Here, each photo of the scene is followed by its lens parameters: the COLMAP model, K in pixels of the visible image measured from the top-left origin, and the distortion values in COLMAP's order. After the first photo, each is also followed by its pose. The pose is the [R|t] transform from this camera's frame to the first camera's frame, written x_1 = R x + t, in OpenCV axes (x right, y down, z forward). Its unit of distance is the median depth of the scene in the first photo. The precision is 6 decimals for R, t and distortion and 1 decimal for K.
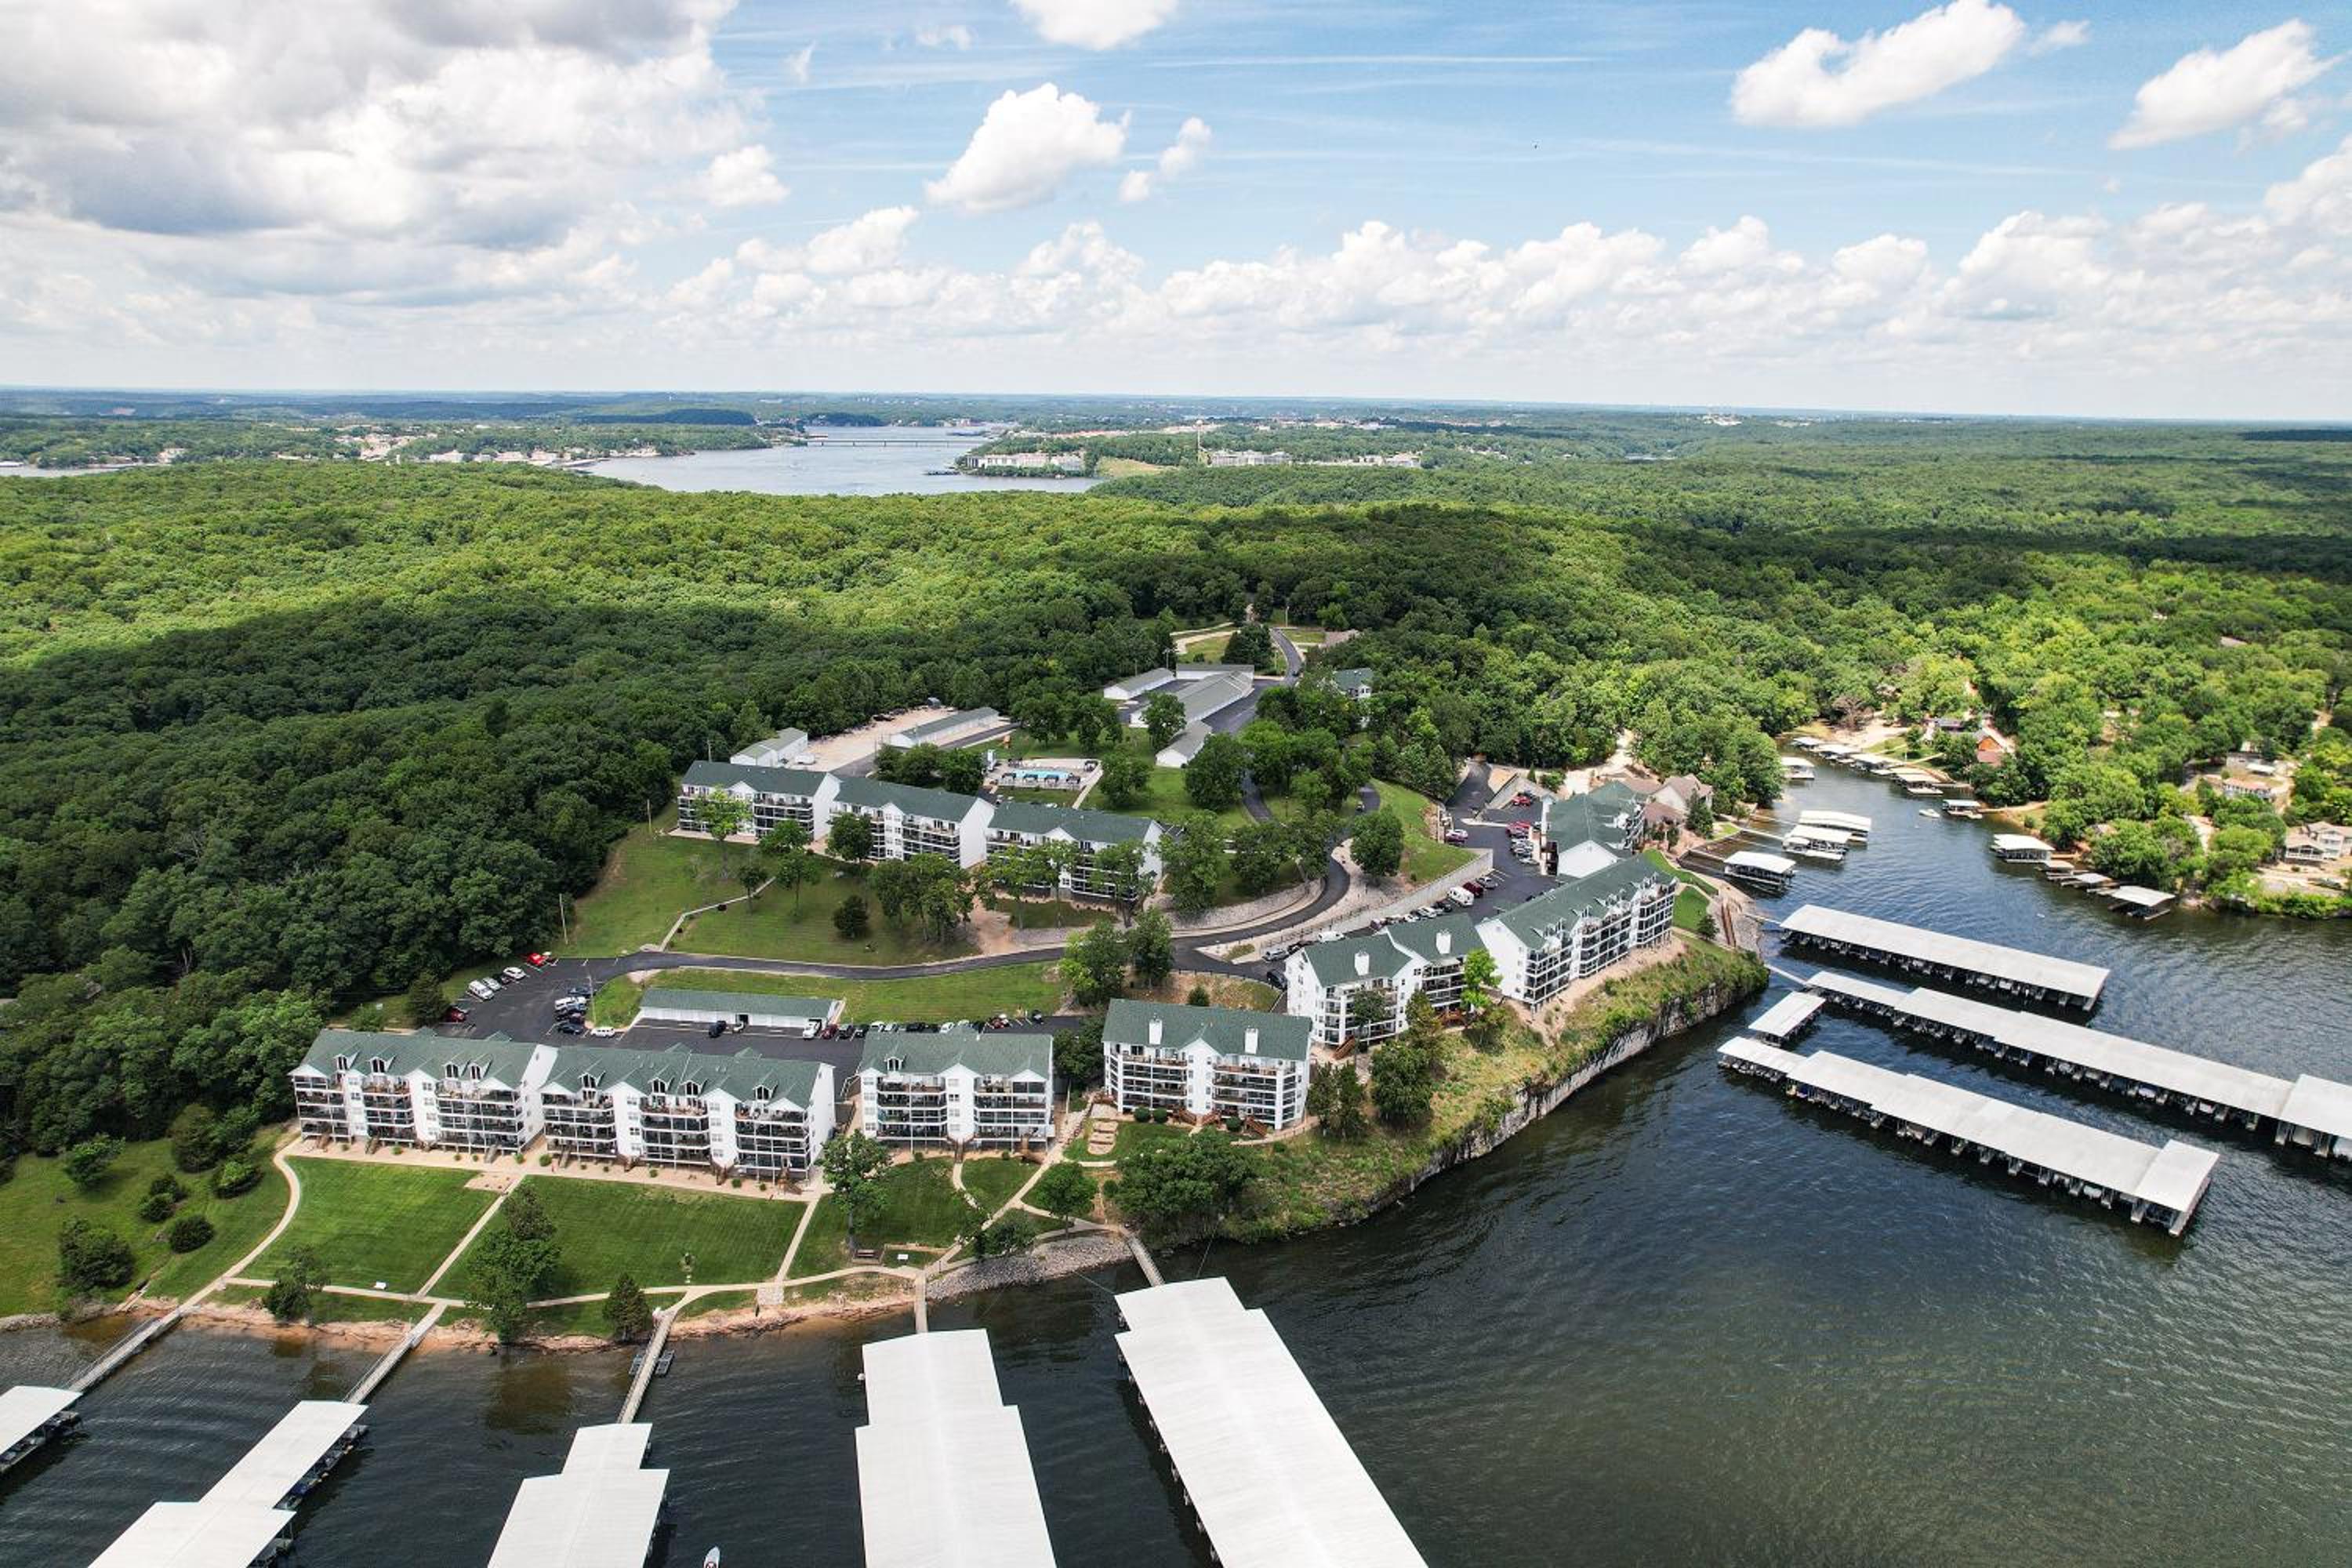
lens RADIAL K [[1528.4, 0, 1171.2], [0, 1528.4, 793.1], [0, 0, 1]] dist [-0.065684, 0.054485]
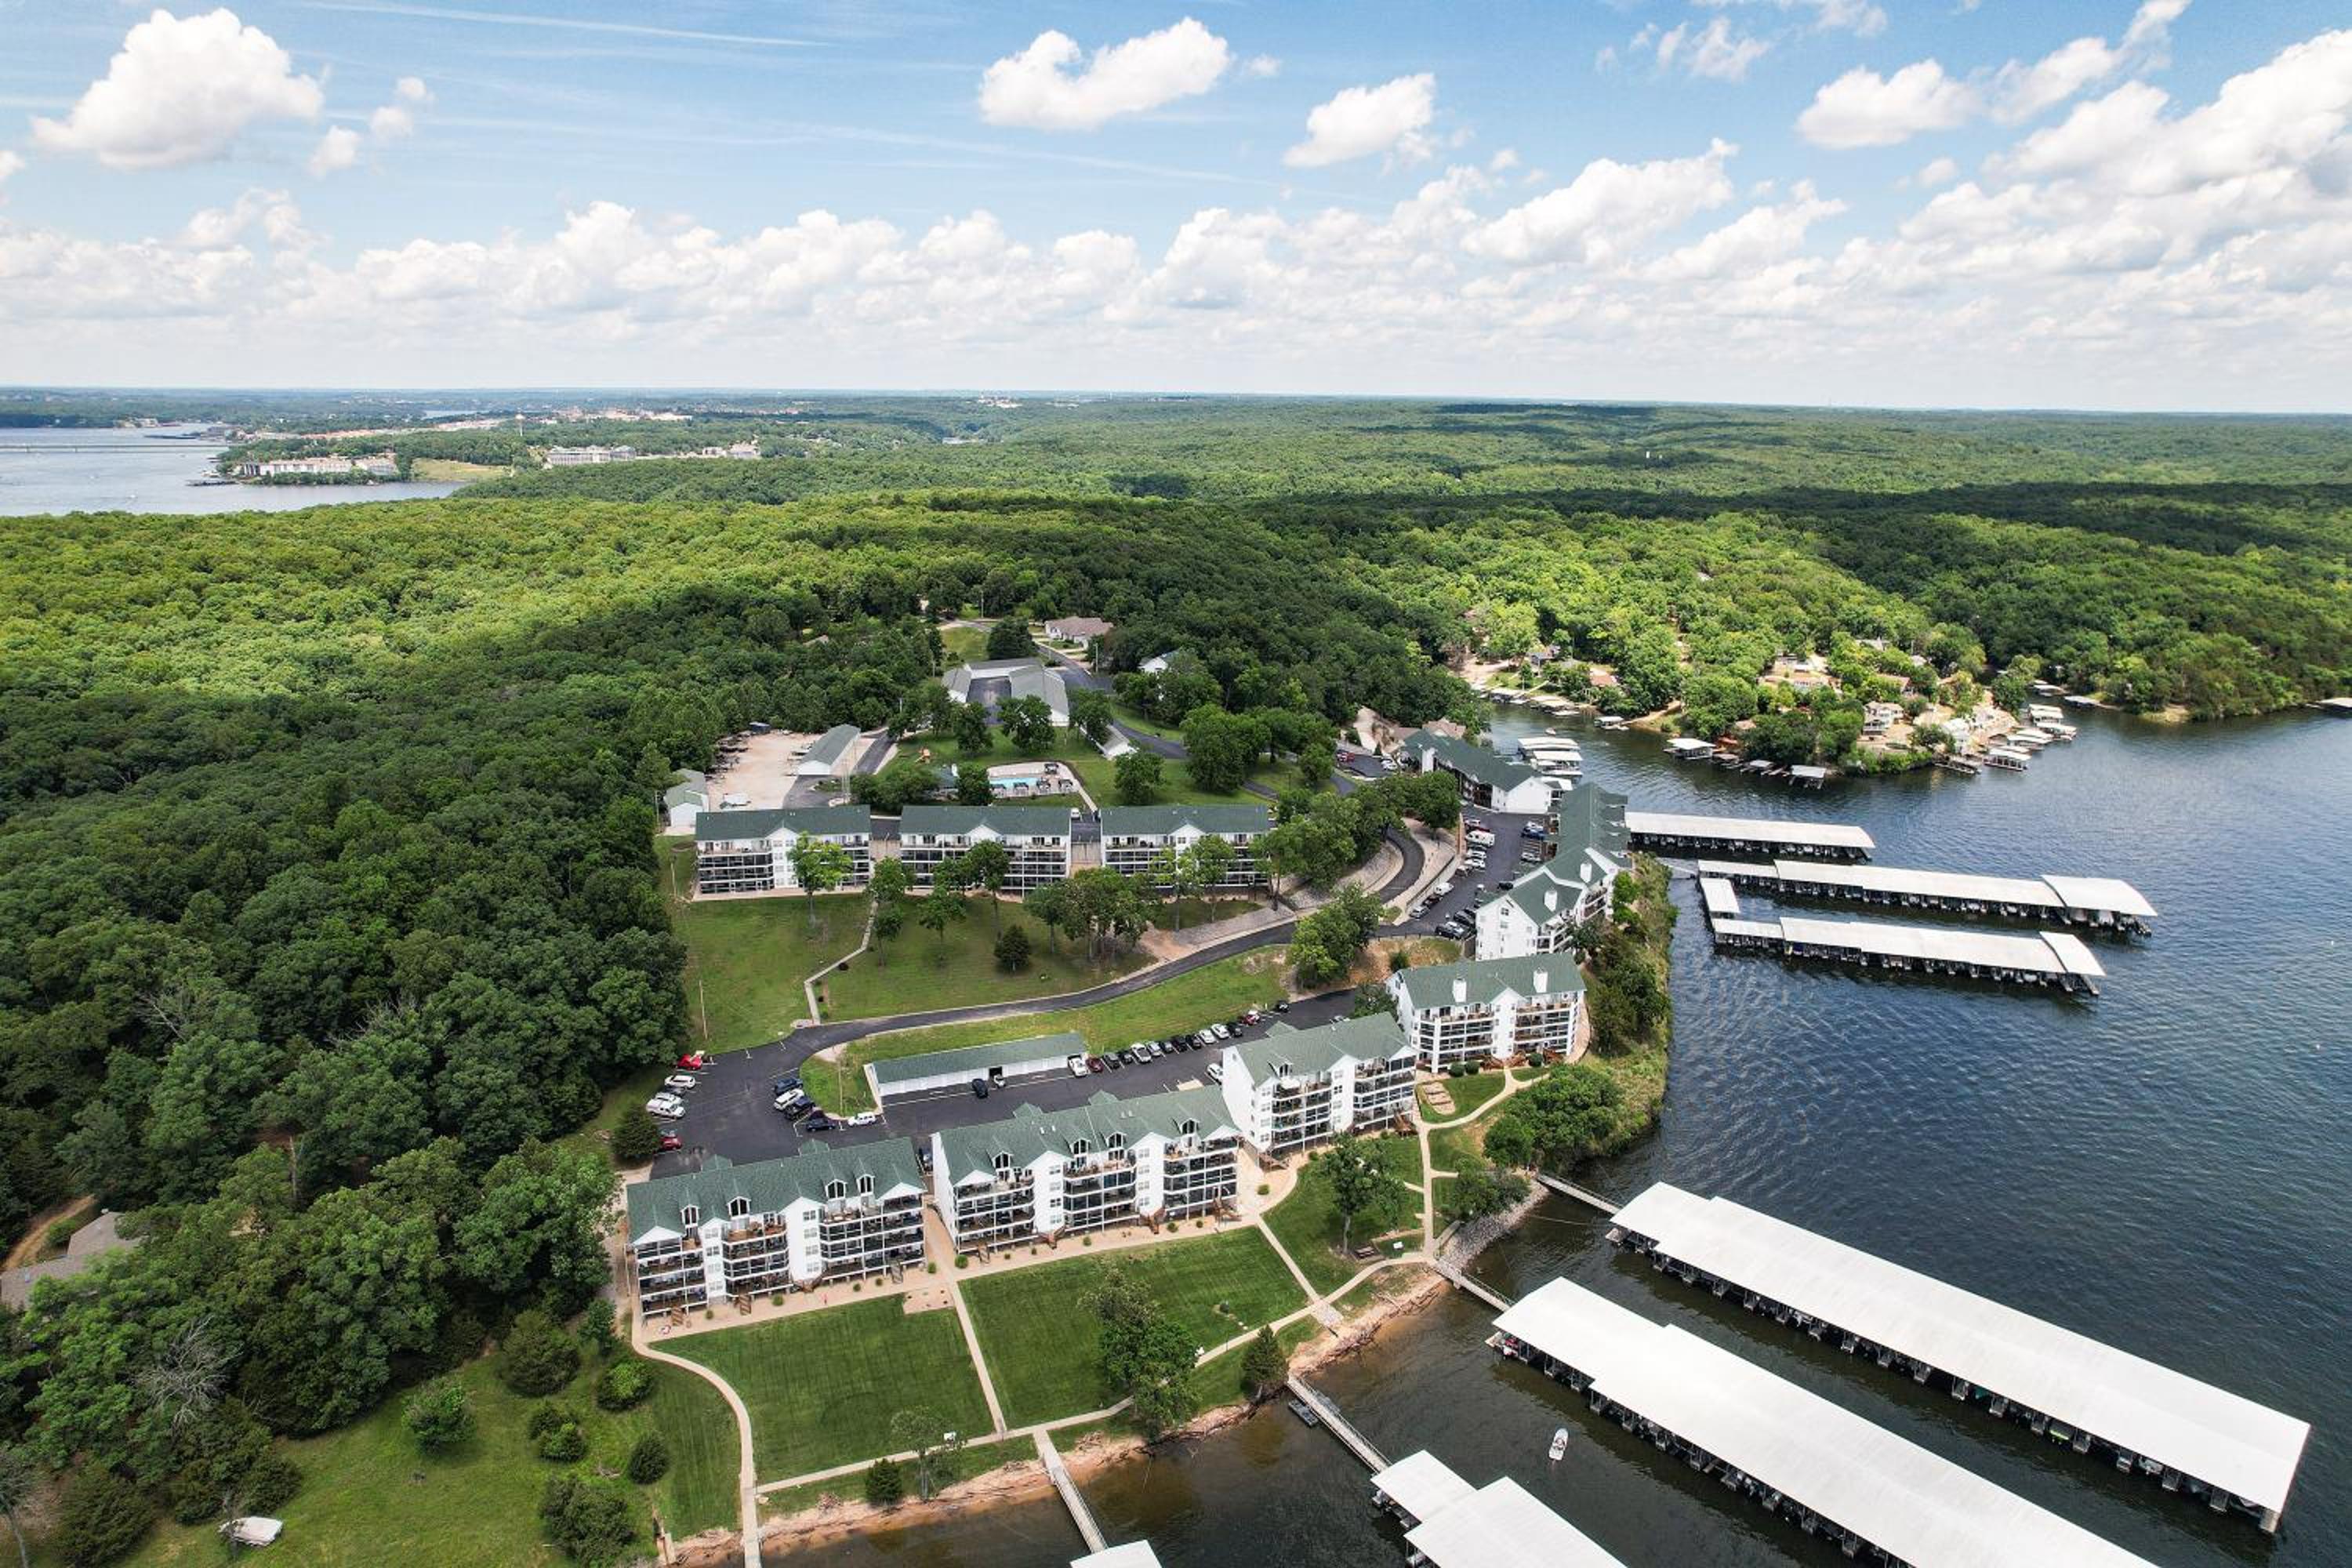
lens RADIAL K [[1528.4, 0, 1184.2], [0, 1528.4, 803.1], [0, 0, 1]] dist [-0.065684, 0.054485]
pose [[0.879468, -0.130386, 0.457751, -0.069010], [0.123611, 0.991316, 0.044876, -0.004684], [-0.459627, 0.017116, 0.887947, 0.015401]]
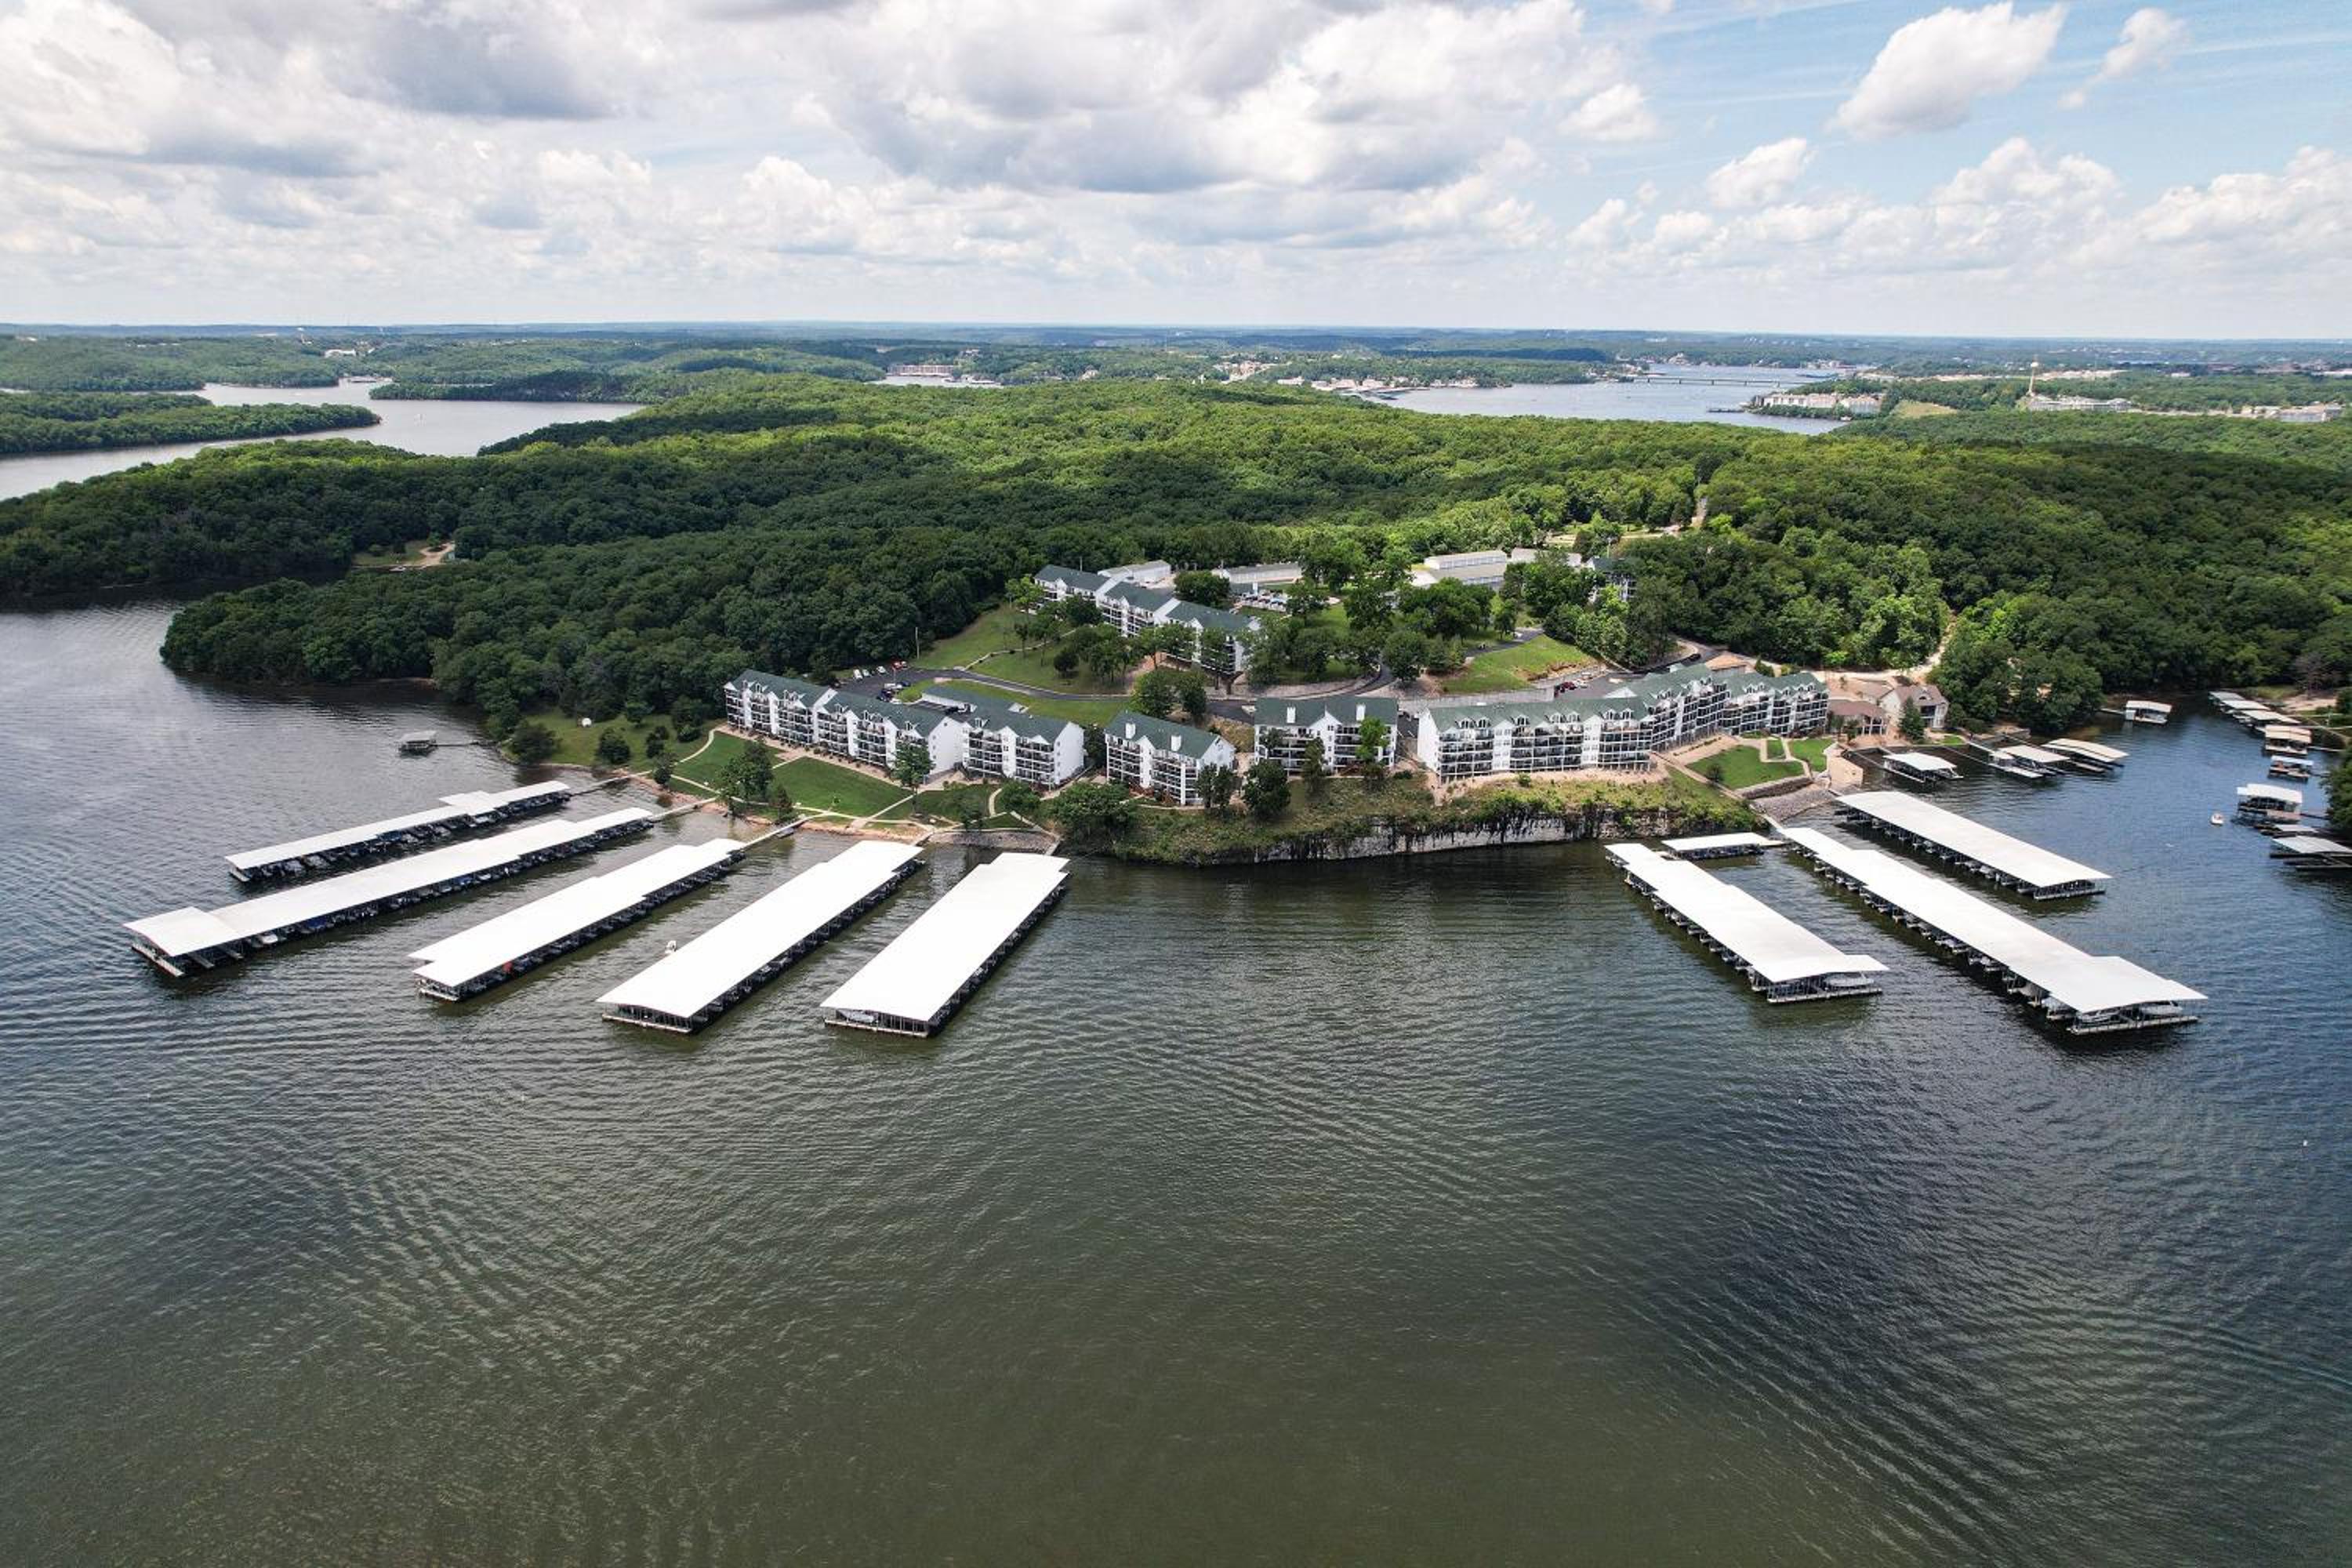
lens RADIAL K [[1504.5, 0, 1164.1], [0, 1504.5, 795.6], [0, 0, 1]] dist [-0.061991, 0.054296]
pose [[0.841595, 0.158398, -0.516361, 0.086077], [-0.135796, 0.987374, 0.081558, 0.009935], [0.522760, 0.001481, 0.852479, -0.028560]]
